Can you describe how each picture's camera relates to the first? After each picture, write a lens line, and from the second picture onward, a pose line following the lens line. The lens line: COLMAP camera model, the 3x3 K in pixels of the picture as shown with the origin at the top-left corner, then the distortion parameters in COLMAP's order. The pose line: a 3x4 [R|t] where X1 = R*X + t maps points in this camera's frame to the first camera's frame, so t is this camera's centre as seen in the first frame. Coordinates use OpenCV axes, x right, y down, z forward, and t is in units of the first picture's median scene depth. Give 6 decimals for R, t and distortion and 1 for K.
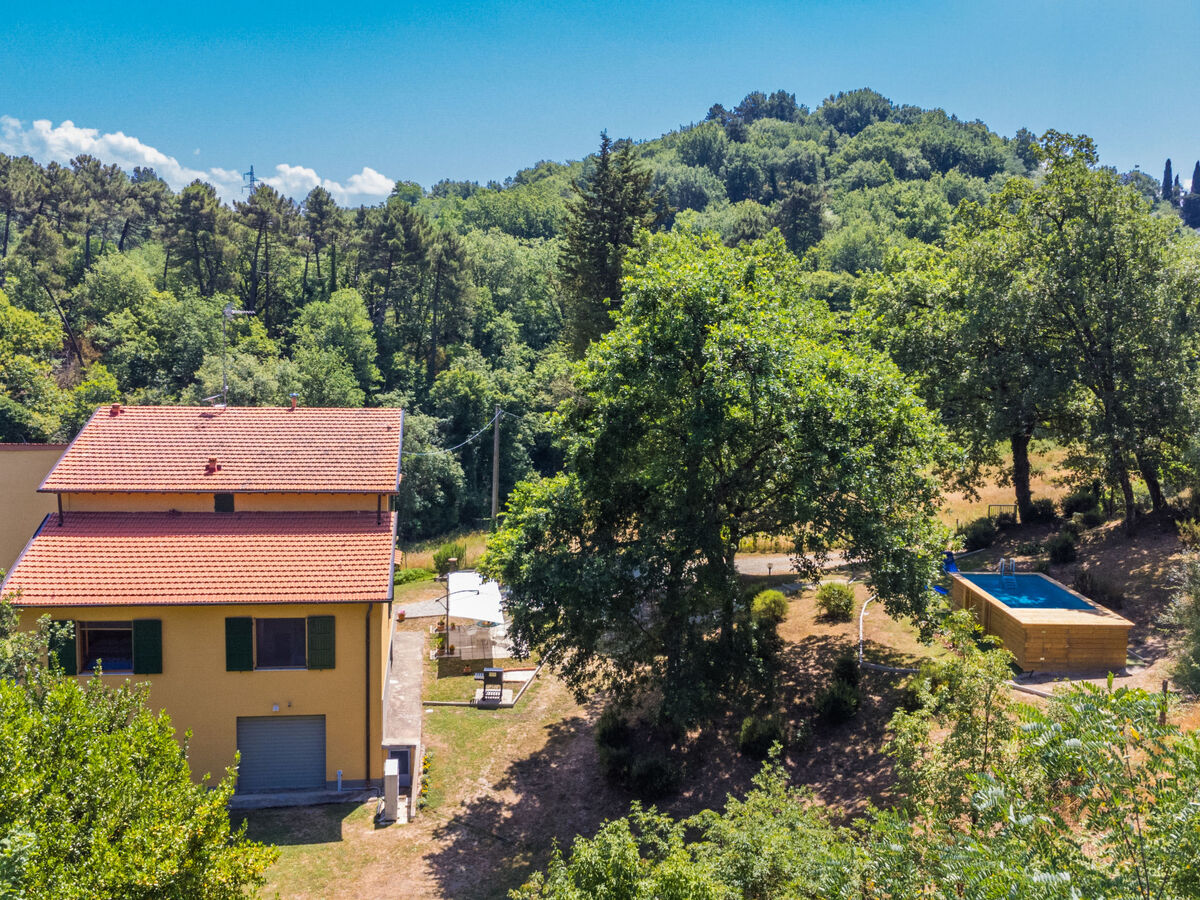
lens RADIAL K [[1206.5, 0, 582.7], [0, 1206.5, 427.2], [0, 0, 1]] dist [0.015558, 0.038403]
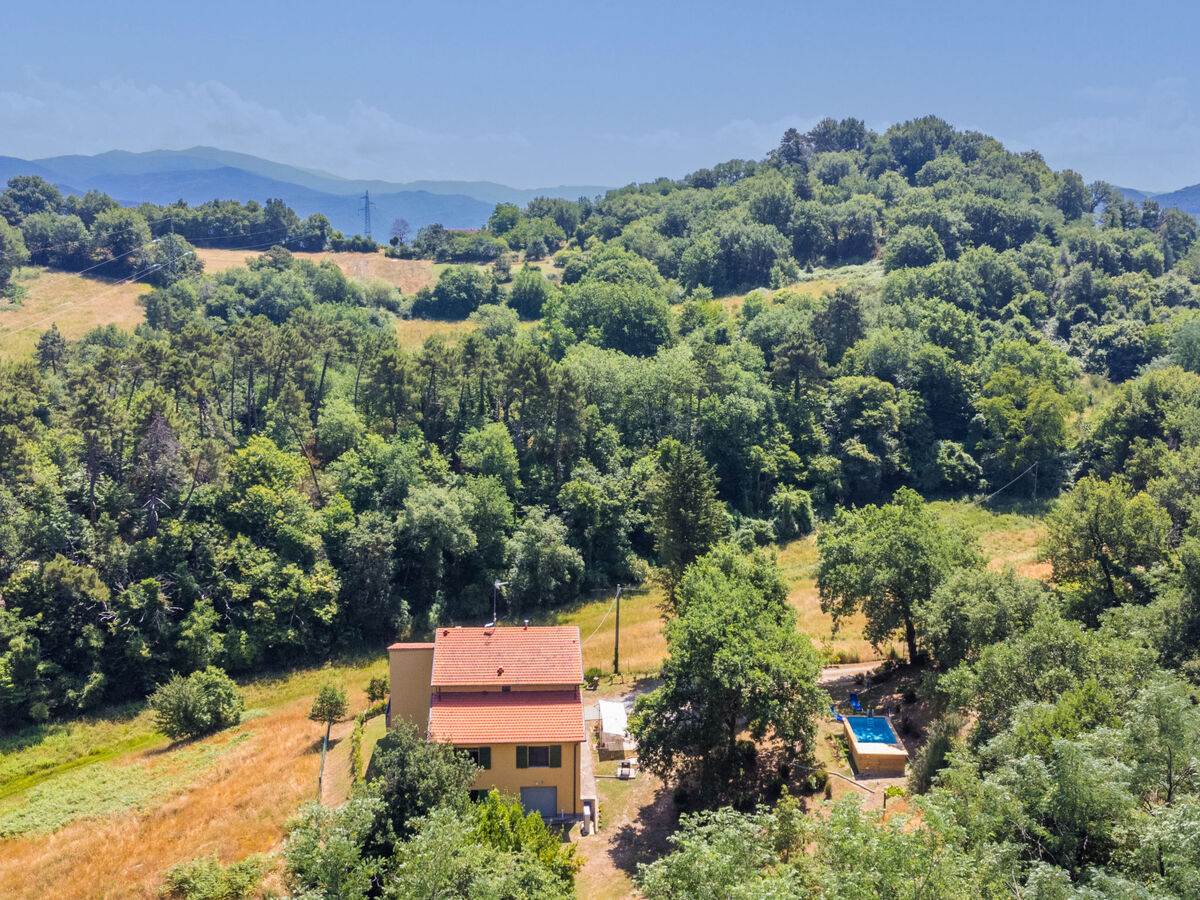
lens RADIAL K [[1206.5, 0, 582.7], [0, 1206.5, 427.2], [0, 0, 1]] dist [0.015558, 0.038403]
pose [[0.997516, -0.003111, -0.070371, 0.001138], [0.005689, 0.999318, 0.036473, -0.161030], [0.070210, -0.036783, 0.996854, -0.387270]]
